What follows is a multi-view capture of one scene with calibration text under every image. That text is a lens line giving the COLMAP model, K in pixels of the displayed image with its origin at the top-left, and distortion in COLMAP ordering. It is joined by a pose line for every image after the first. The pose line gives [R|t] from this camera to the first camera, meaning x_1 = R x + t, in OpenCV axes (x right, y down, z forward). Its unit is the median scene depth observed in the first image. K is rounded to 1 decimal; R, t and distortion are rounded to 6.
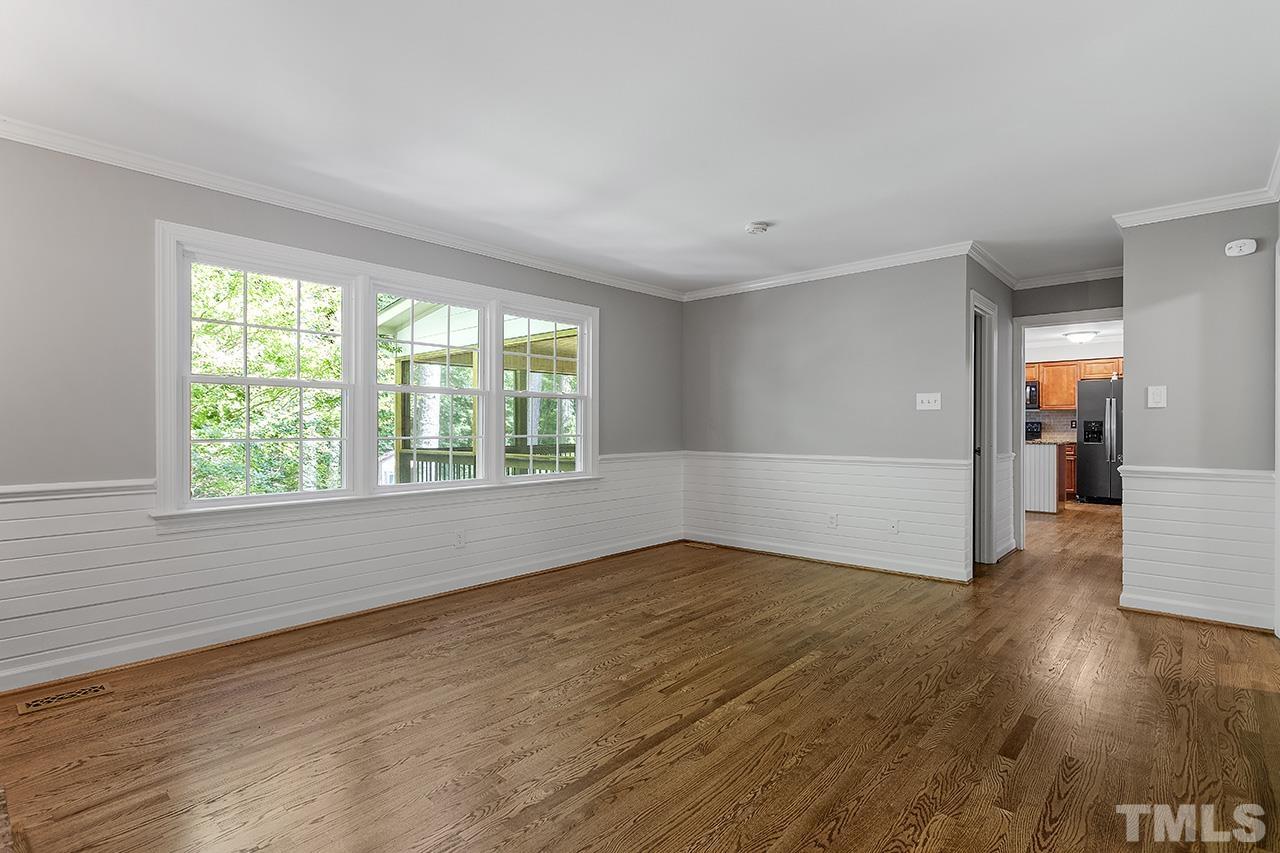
lens RADIAL K [[612.5, 0, 639.6], [0, 612.5, 427.6], [0, 0, 1]] dist [0.005621, -0.000795]
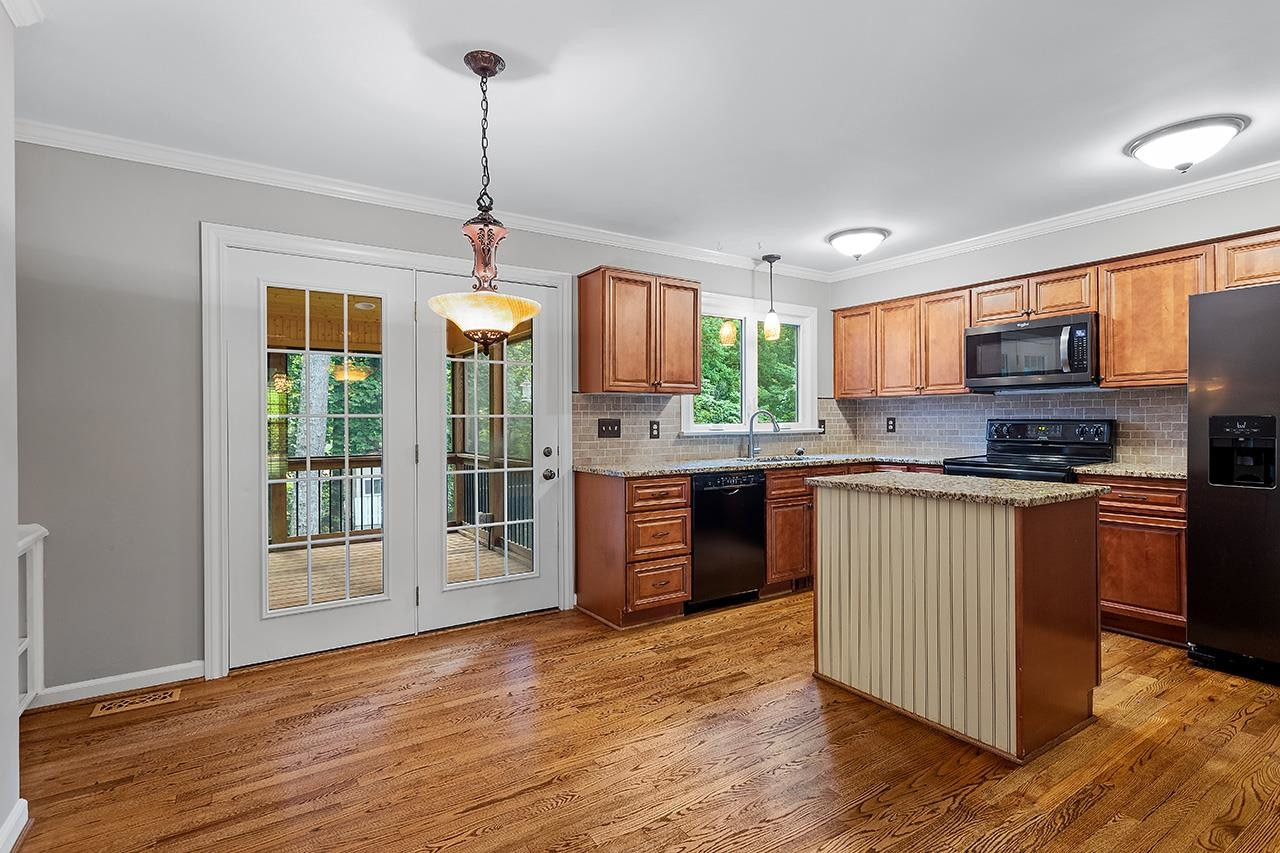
lens RADIAL K [[619.9, 0, 644.2], [0, 619.9, 430.0], [0, 0, 1]] dist [-0.000758, 0.001233]
pose [[0.969034, -0.008232, -0.246788, 0.492929], [0.009764, 0.999940, 0.004985, -0.007771], [0.246732, -0.007240, 0.969057, 0.582586]]
